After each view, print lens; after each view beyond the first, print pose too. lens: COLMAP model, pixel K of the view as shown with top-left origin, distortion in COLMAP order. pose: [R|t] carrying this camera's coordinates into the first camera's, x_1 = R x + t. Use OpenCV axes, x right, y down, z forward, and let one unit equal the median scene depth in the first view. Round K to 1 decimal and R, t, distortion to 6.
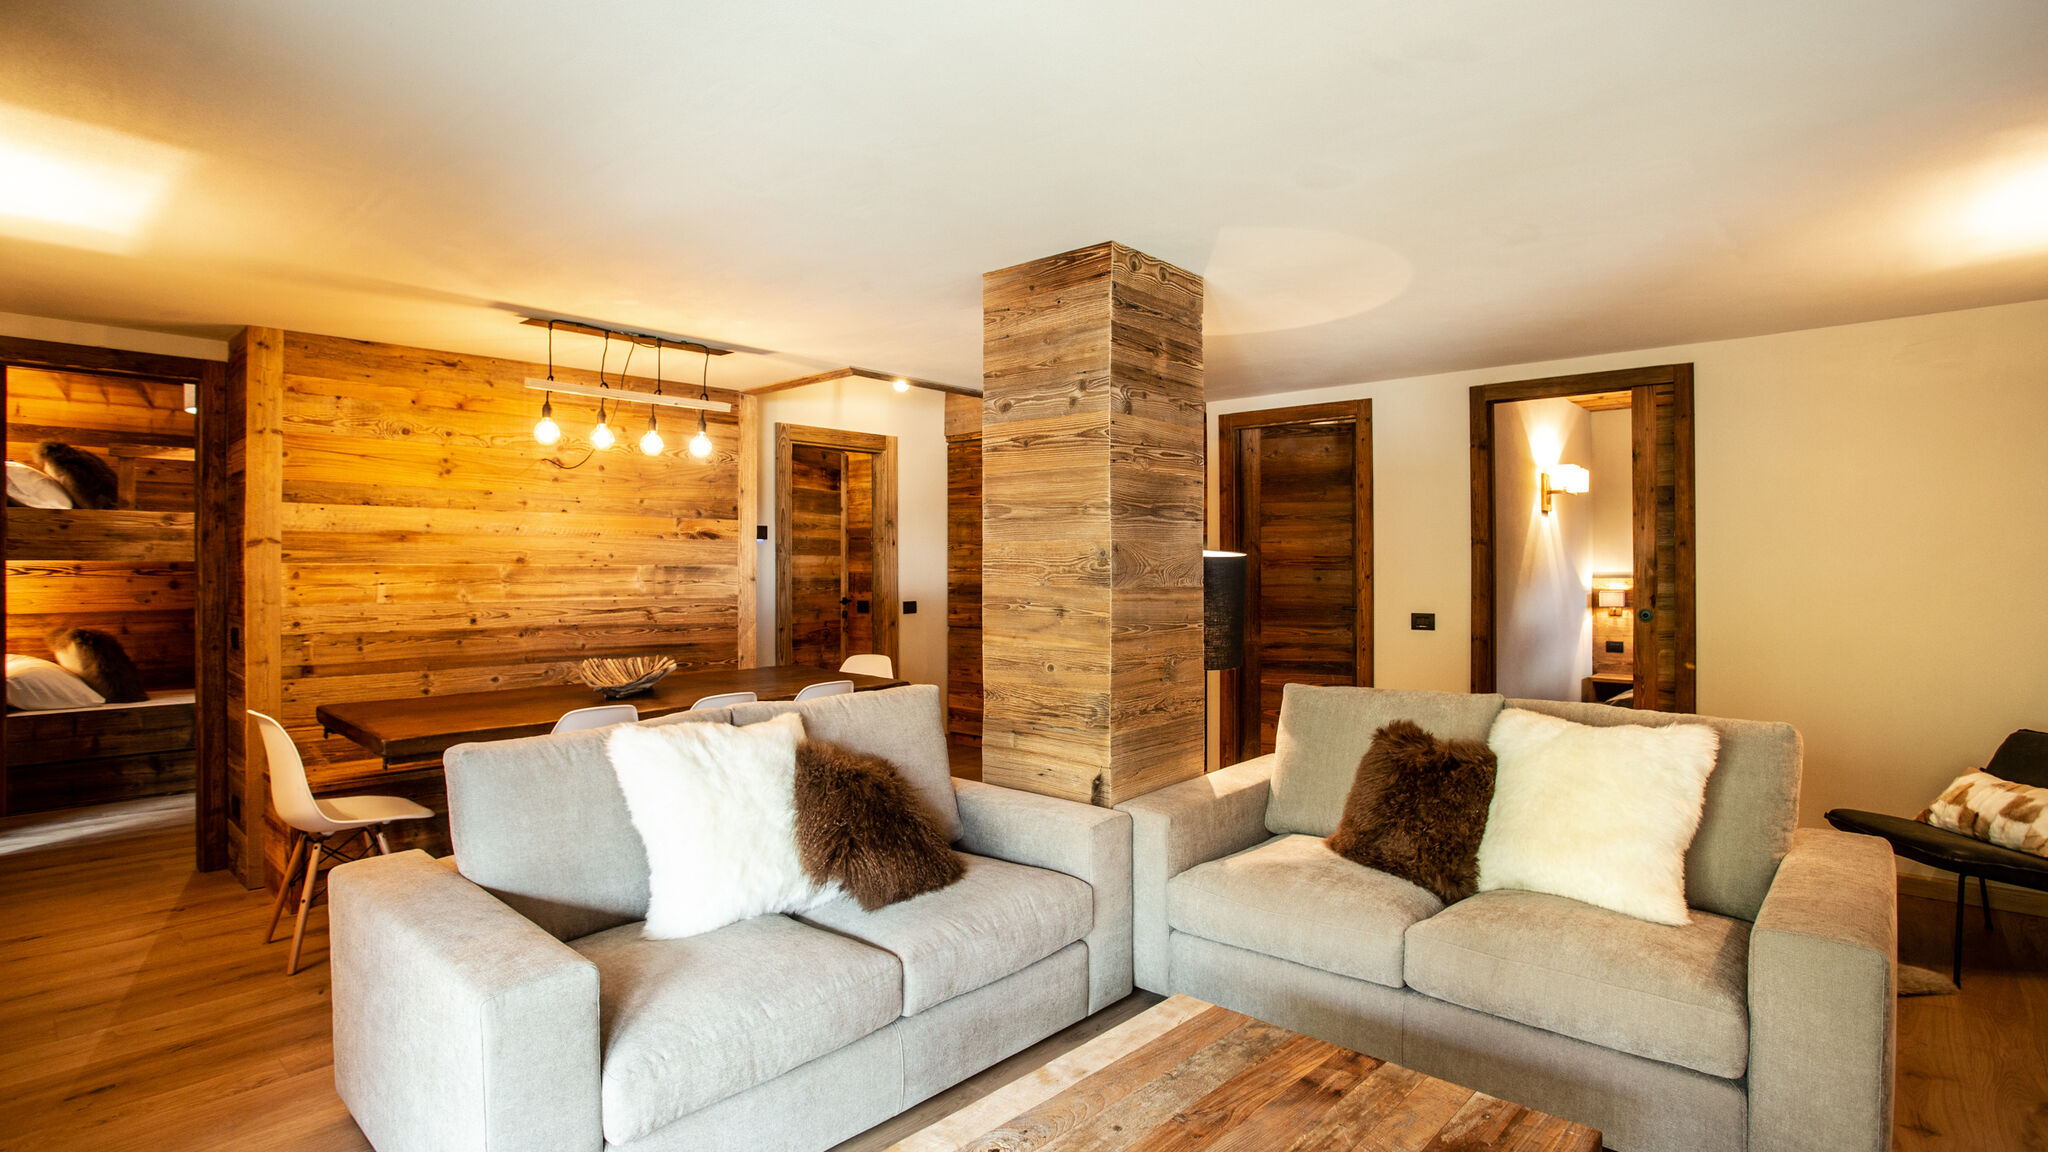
lens RADIAL K [[1001.2, 0, 1024.0], [0, 1001.2, 576.0], [0, 0, 1]] dist [-0.037606, 0.000285]
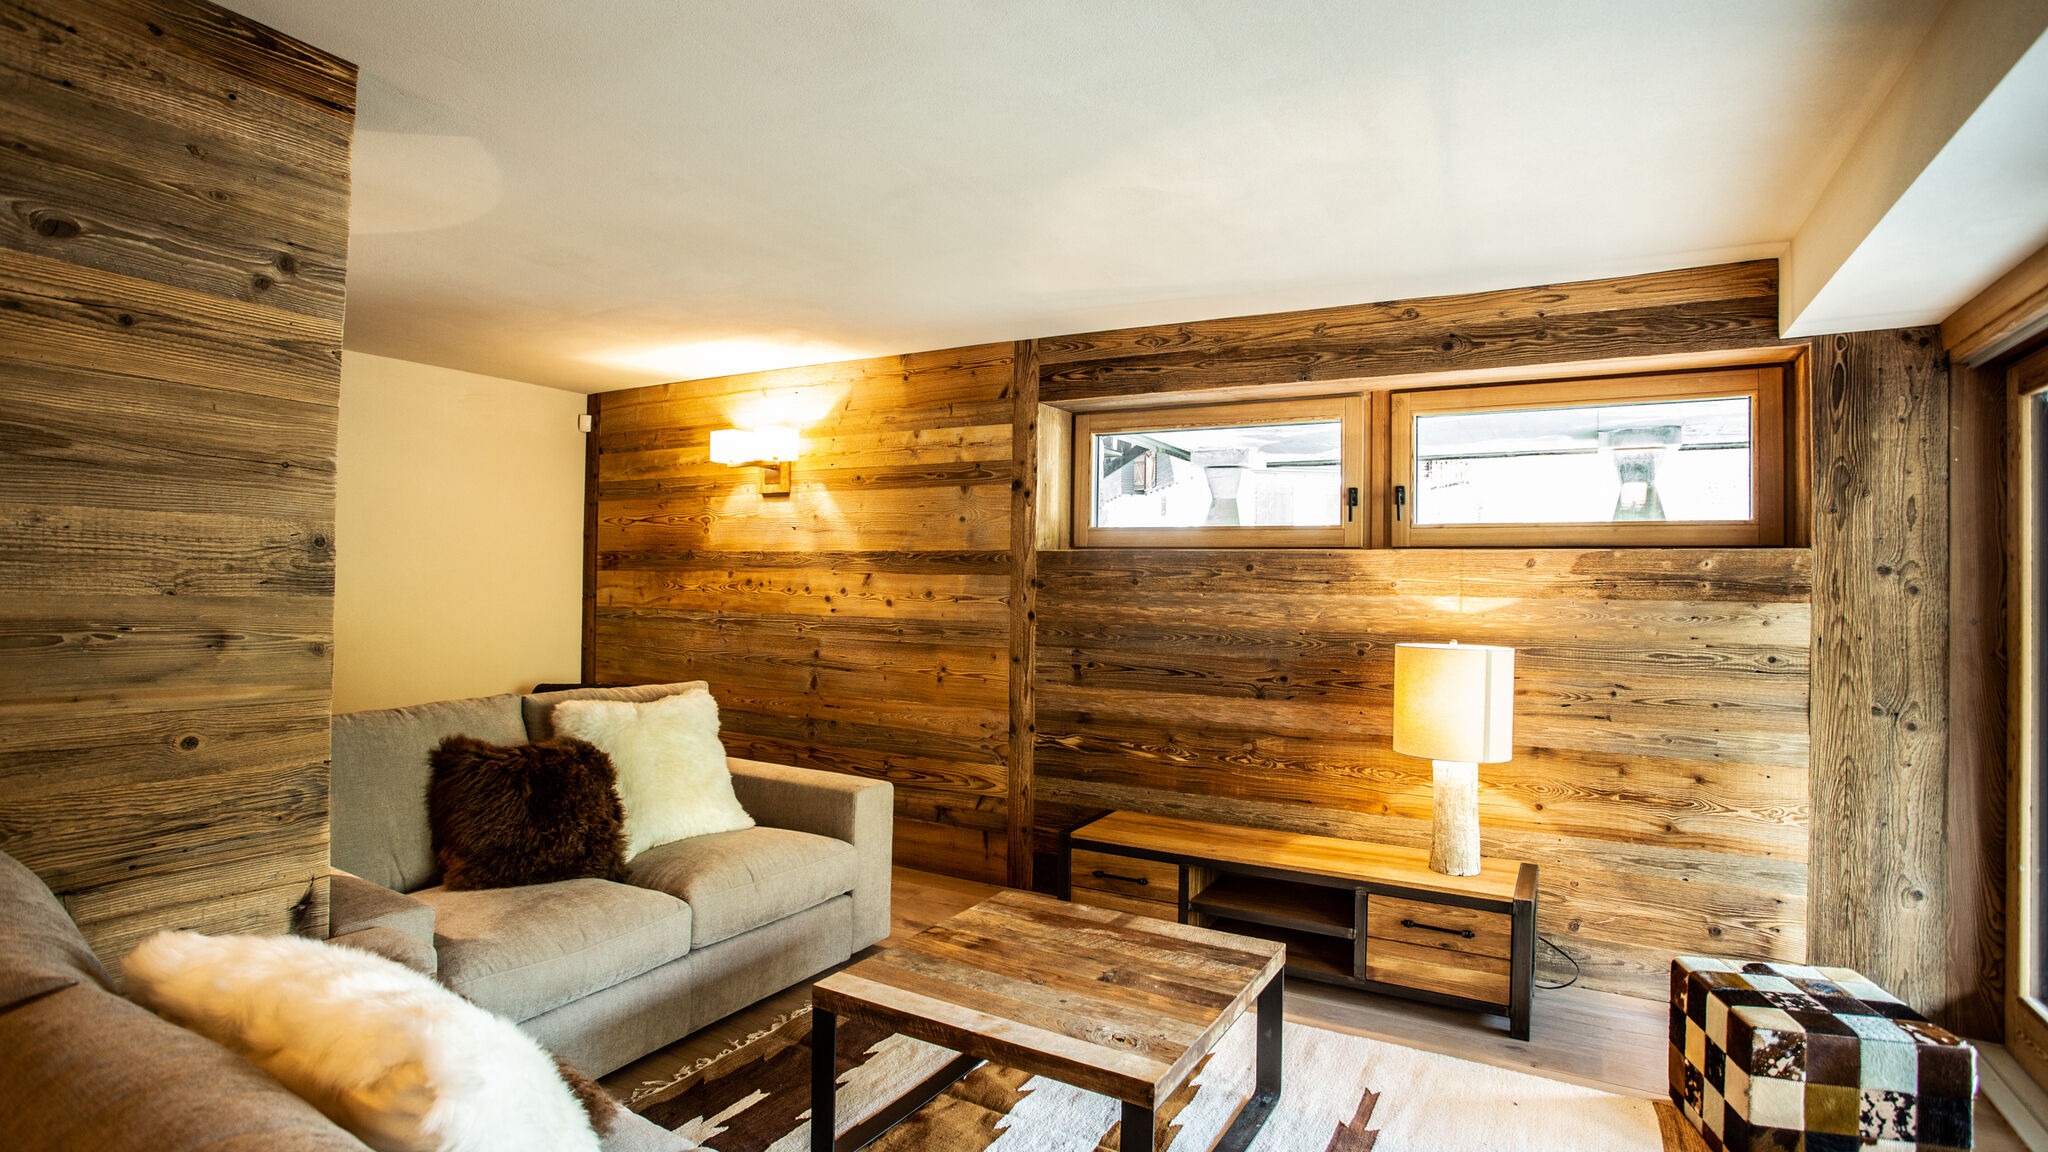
lens RADIAL K [[1001.2, 0, 1024.0], [0, 1001.2, 576.0], [0, 0, 1]] dist [-0.037606, 0.000285]
pose [[-0.205343, 0.002192, 0.978688, -0.610149], [-0.009047, 0.999951, -0.004138, -0.002502], [-0.978648, -0.009704, -0.205313, 0.676774]]
